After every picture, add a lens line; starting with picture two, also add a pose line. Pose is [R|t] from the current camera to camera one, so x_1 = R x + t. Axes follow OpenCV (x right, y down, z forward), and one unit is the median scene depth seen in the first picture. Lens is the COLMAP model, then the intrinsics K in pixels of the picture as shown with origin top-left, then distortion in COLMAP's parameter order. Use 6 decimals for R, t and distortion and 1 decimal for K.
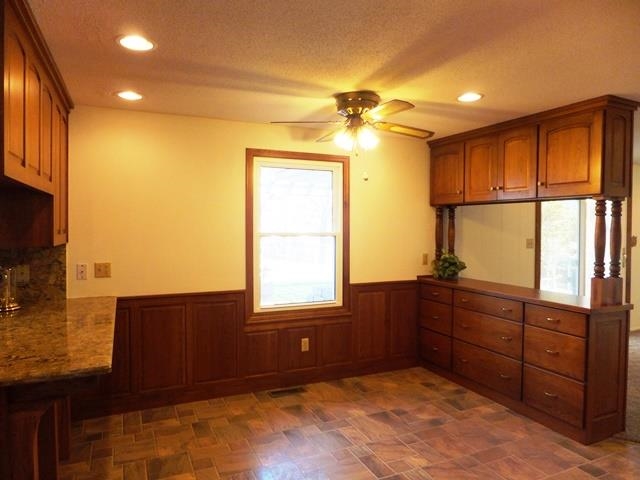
lens RADIAL K [[428.1, 0, 319.4], [0, 428.1, 232.4], [0, 0, 1]] dist [-0.035850, 0.020634]
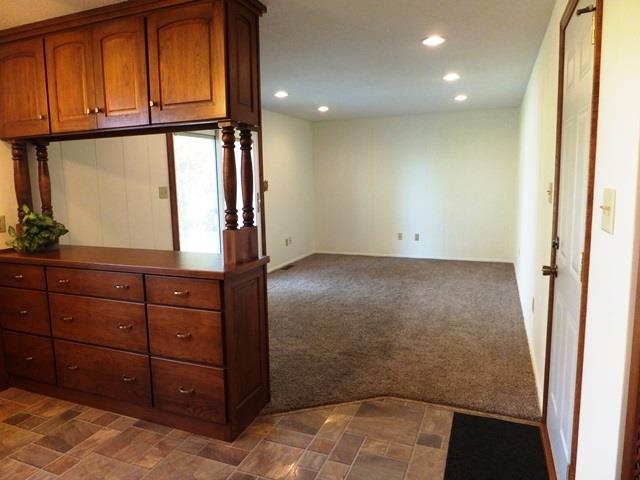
lens RADIAL K [[428.1, 0, 318.5], [0, 428.1, 229.7], [0, 0, 1]] dist [-0.035850, 0.020634]
pose [[0.722089, -0.106298, 0.683585, 0.209983], [0.038086, 0.992734, 0.114140, 0.021765], [-0.690751, -0.056384, 0.720891, 0.285113]]
